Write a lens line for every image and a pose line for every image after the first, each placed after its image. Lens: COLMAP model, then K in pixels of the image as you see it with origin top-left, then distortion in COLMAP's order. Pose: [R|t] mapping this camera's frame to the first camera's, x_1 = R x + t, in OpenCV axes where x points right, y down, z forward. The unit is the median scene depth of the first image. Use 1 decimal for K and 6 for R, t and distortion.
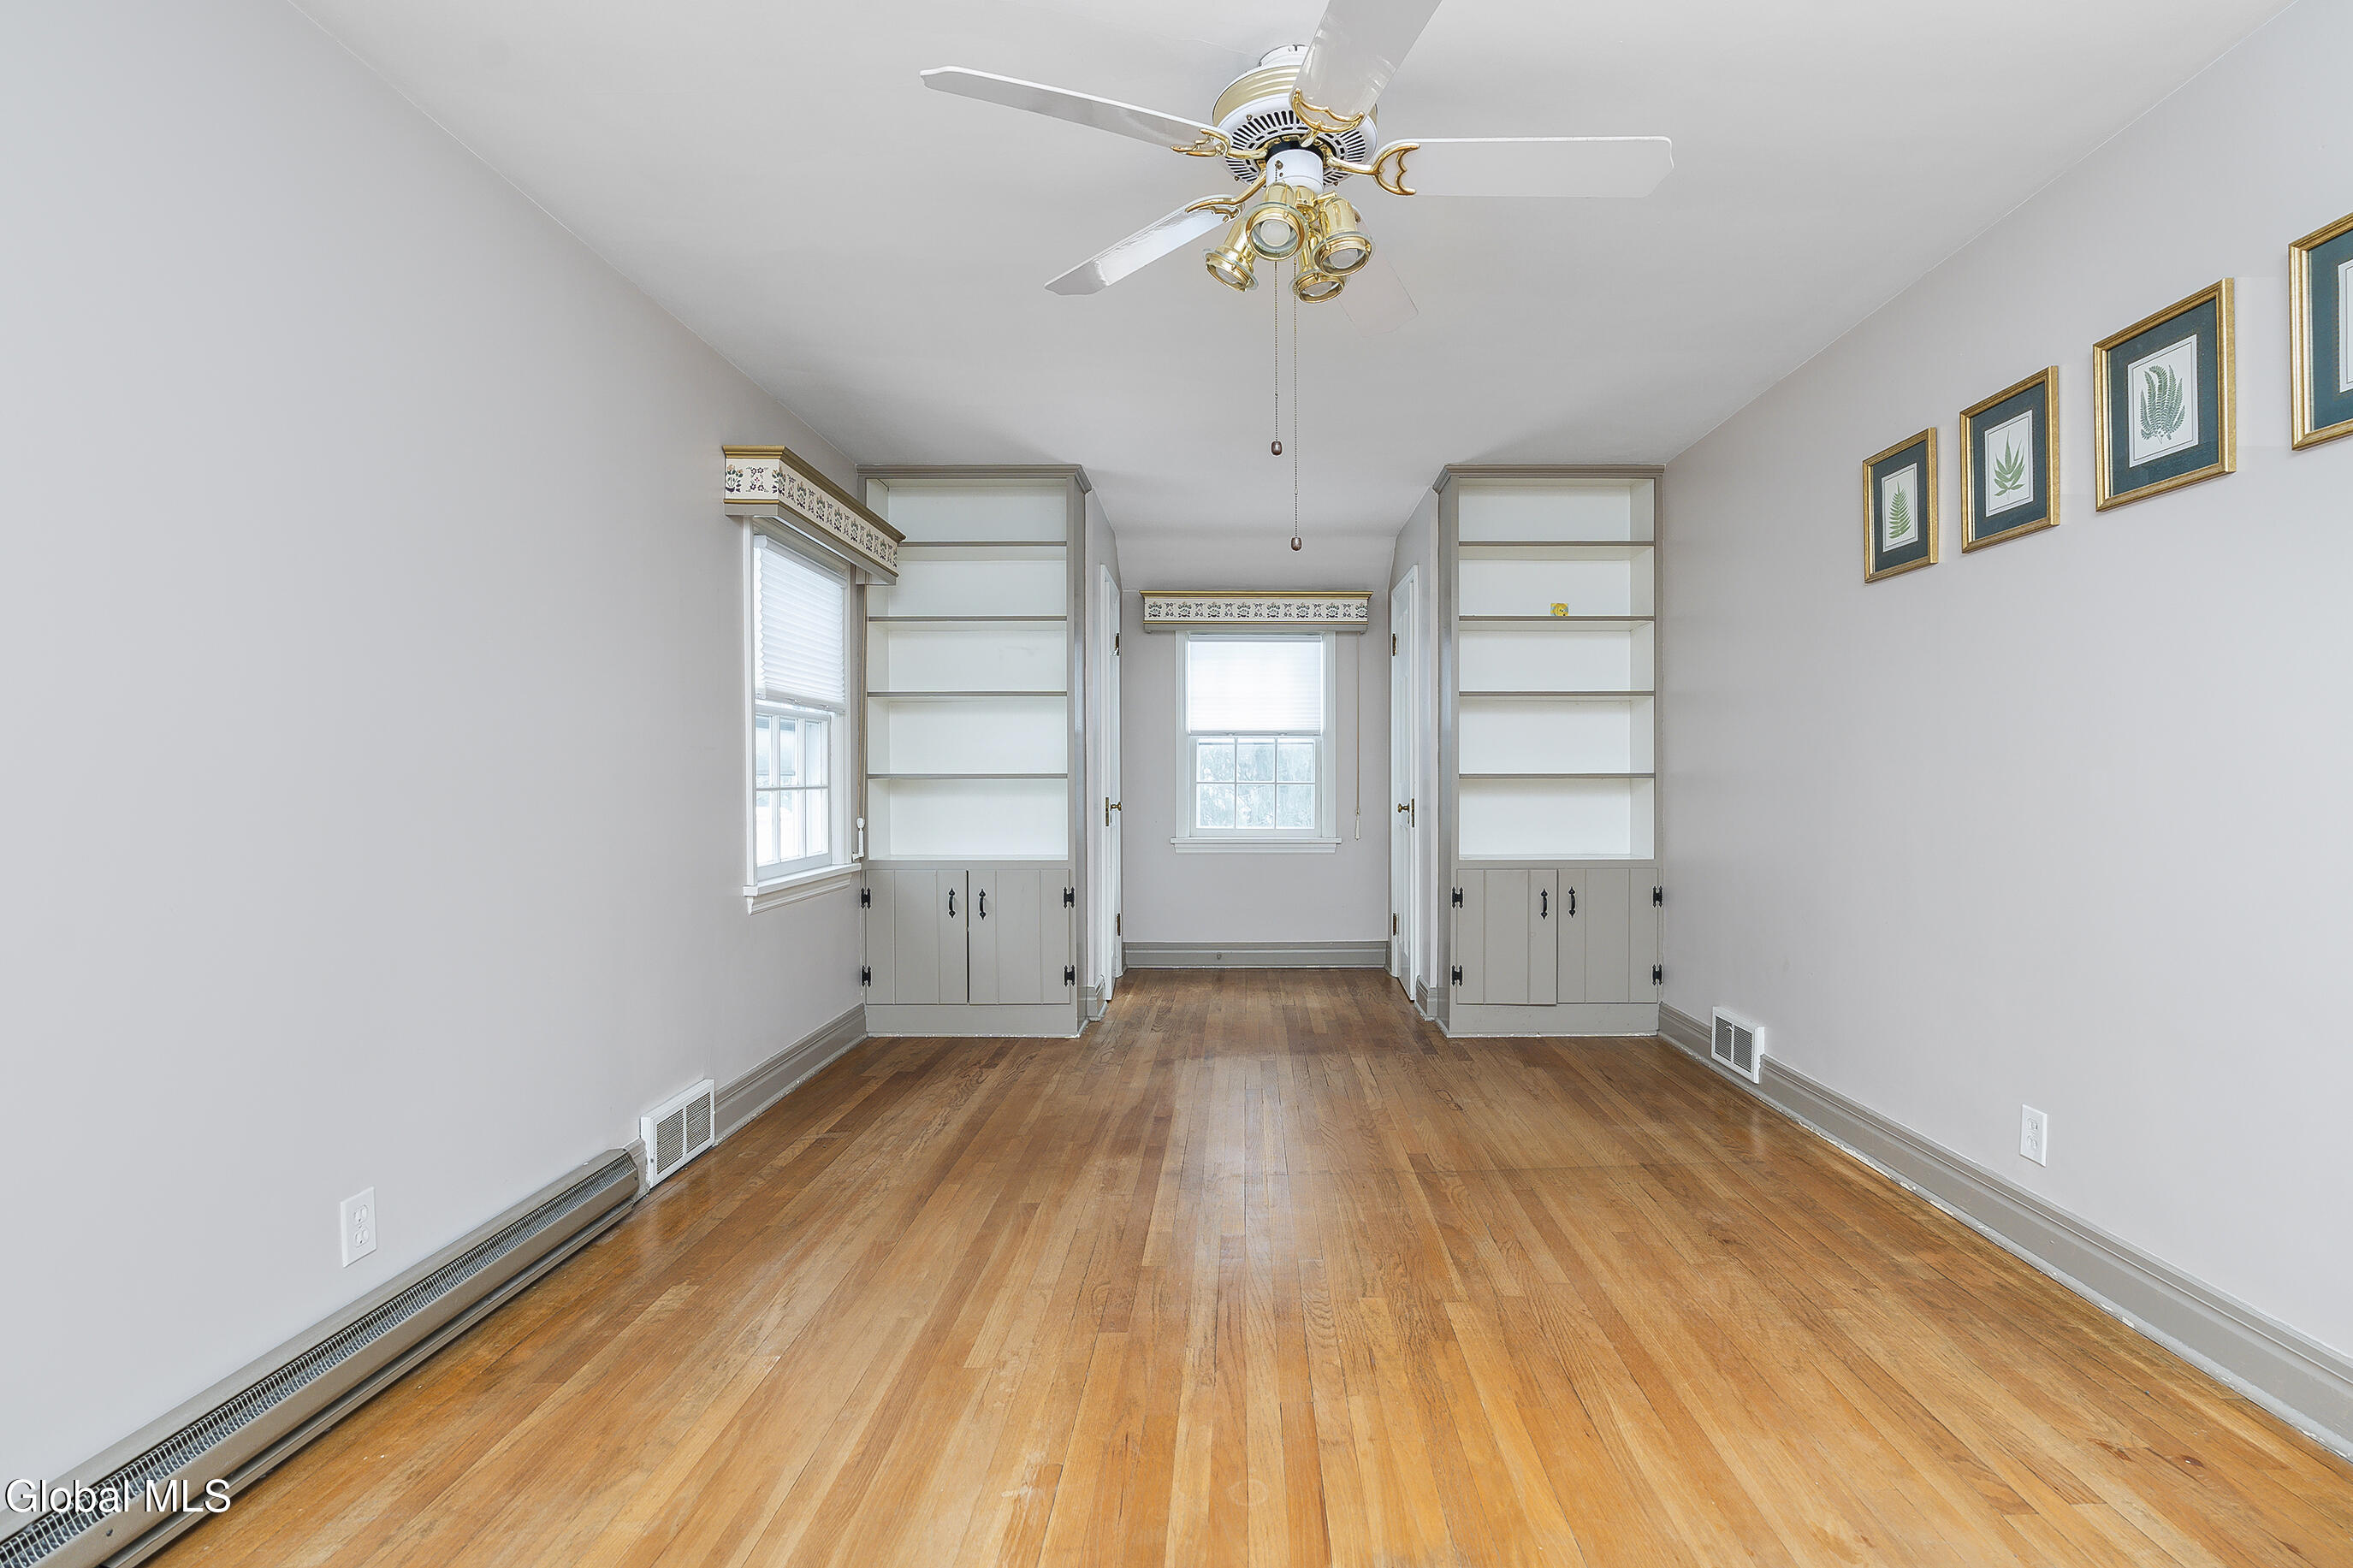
lens RADIAL K [[1080.4, 0, 1191.4], [0, 1080.4, 776.8], [0, 0, 1]] dist [-0.013538, 0.000543]
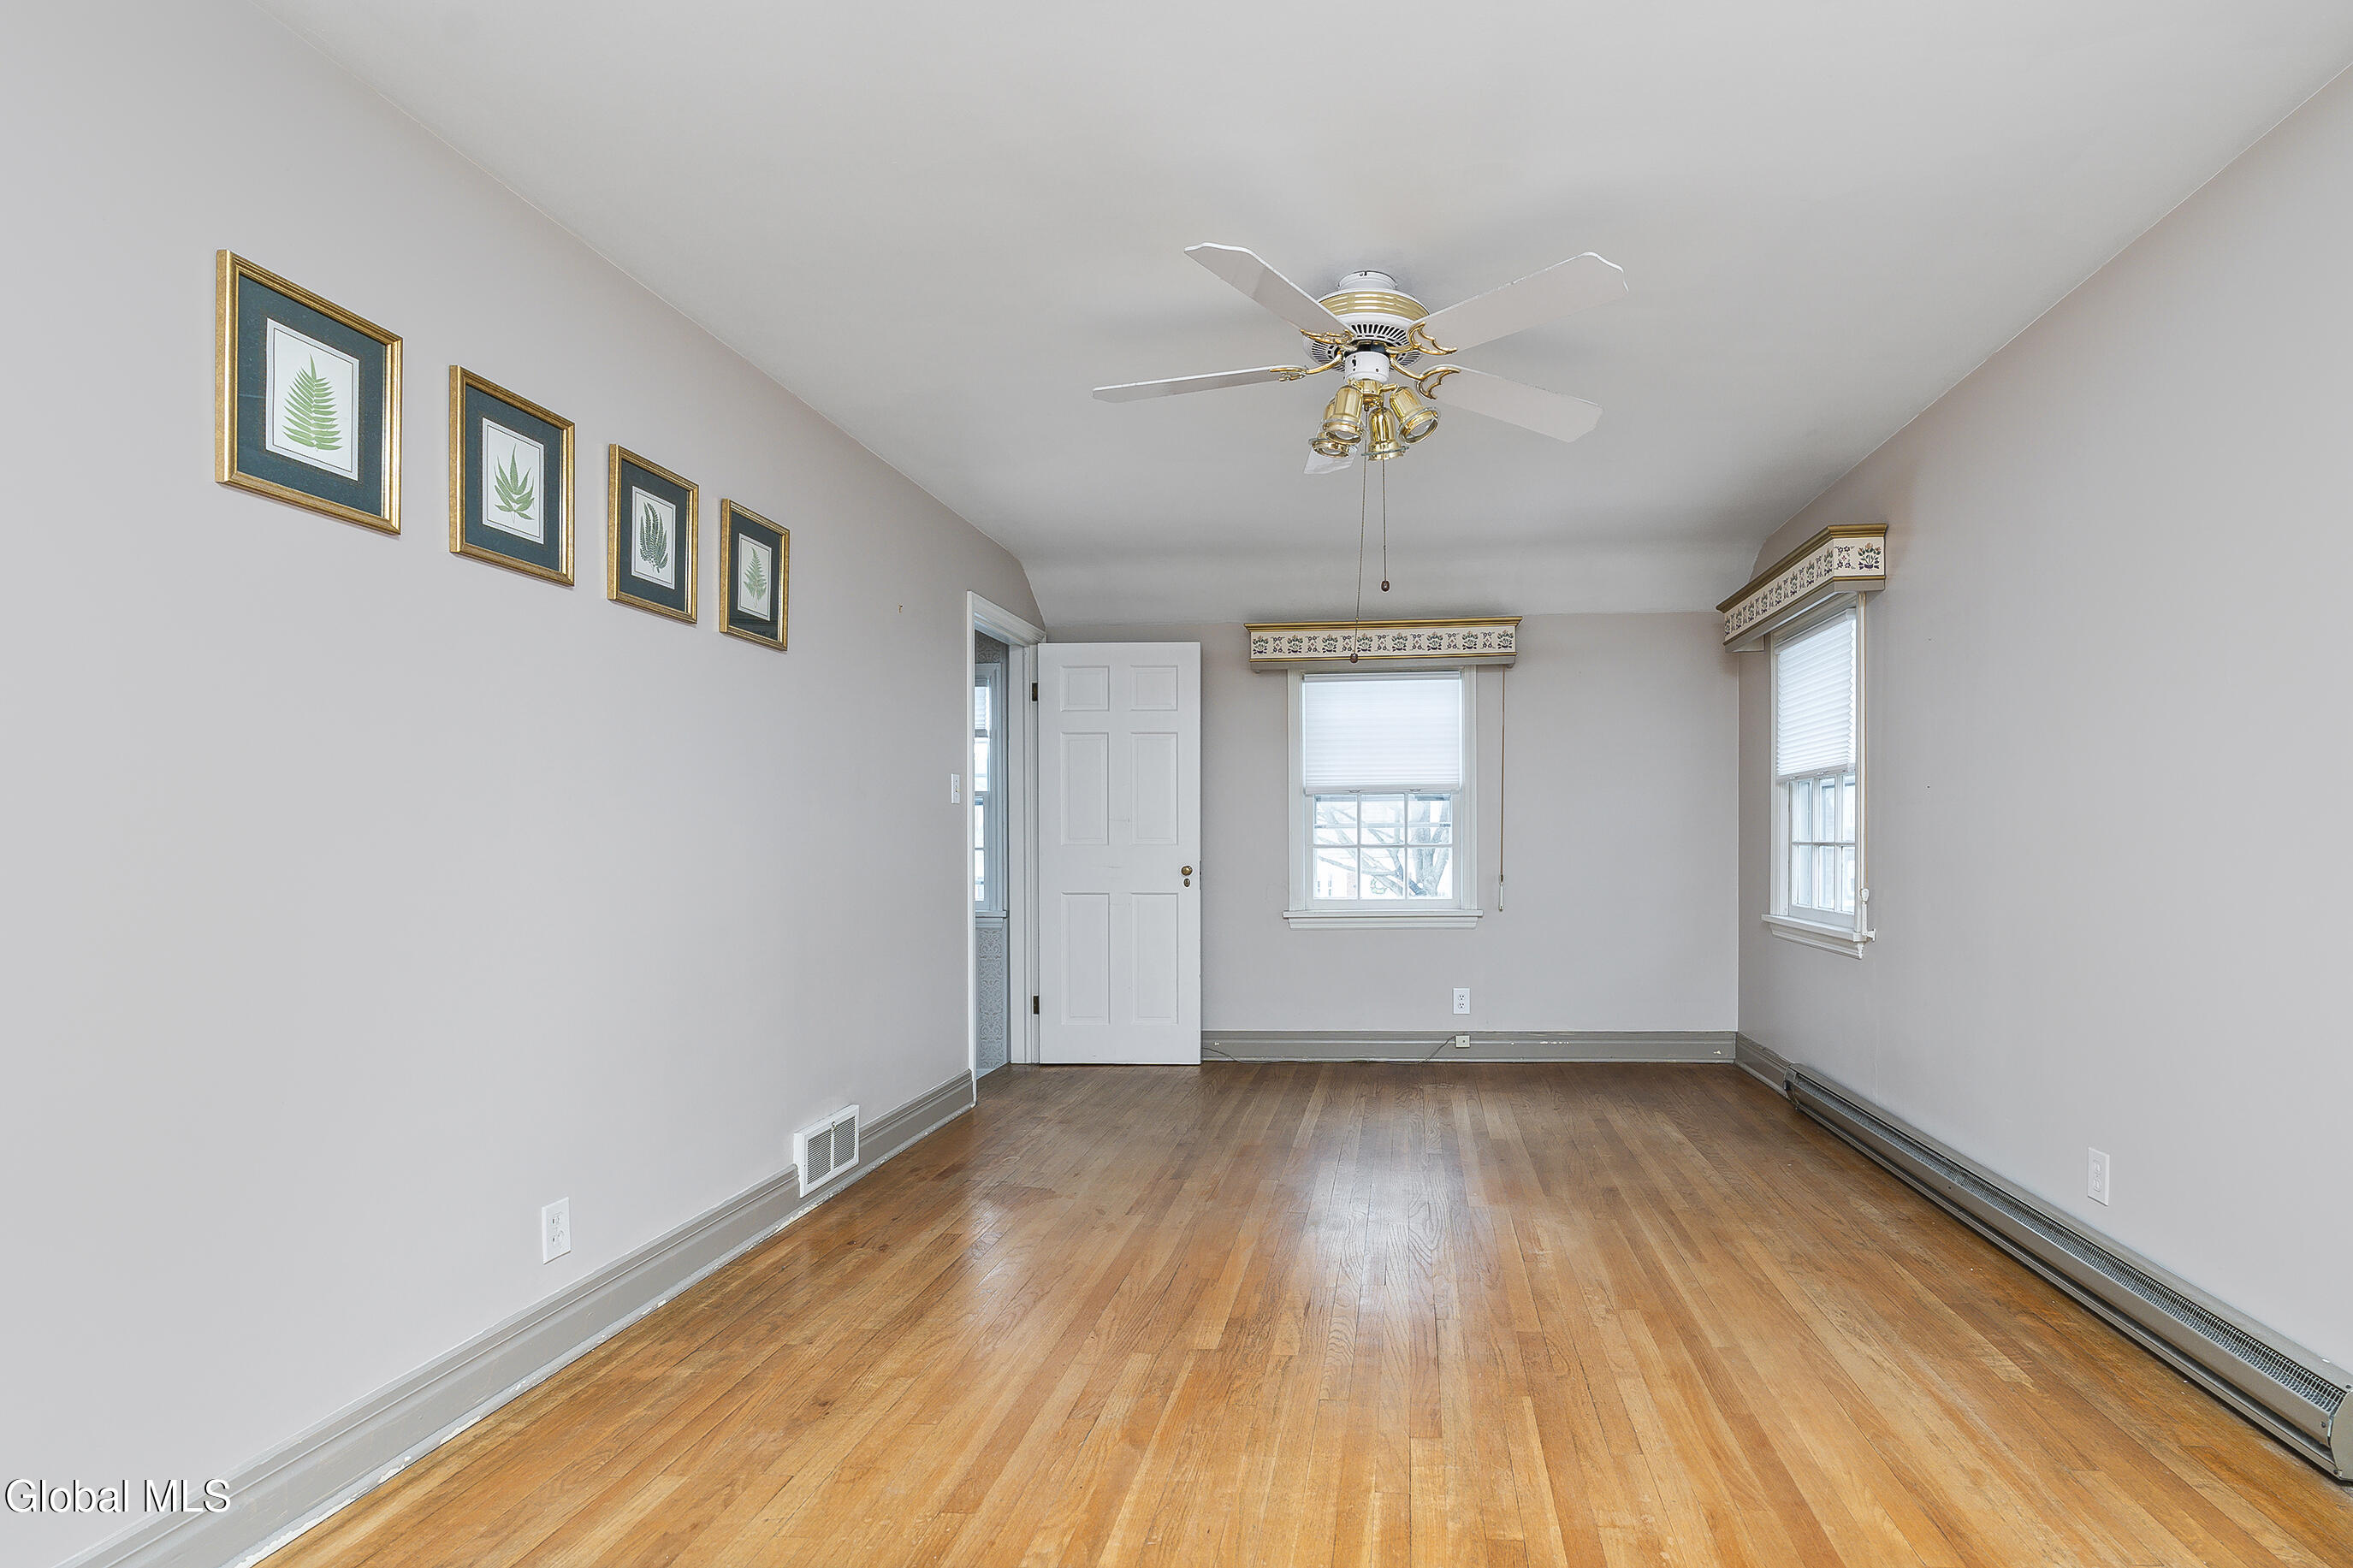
lens RADIAL K [[1093.3, 0, 1260.6], [0, 1093.3, 850.5], [0, 0, 1]] dist [0.055993, 0.000161]
pose [[-0.996161, 0.006488, 0.087297, 0.093396], [0.007367, 0.999925, 0.009755, 0.000520], [-0.087227, 0.010360, -0.996135, 1.983736]]
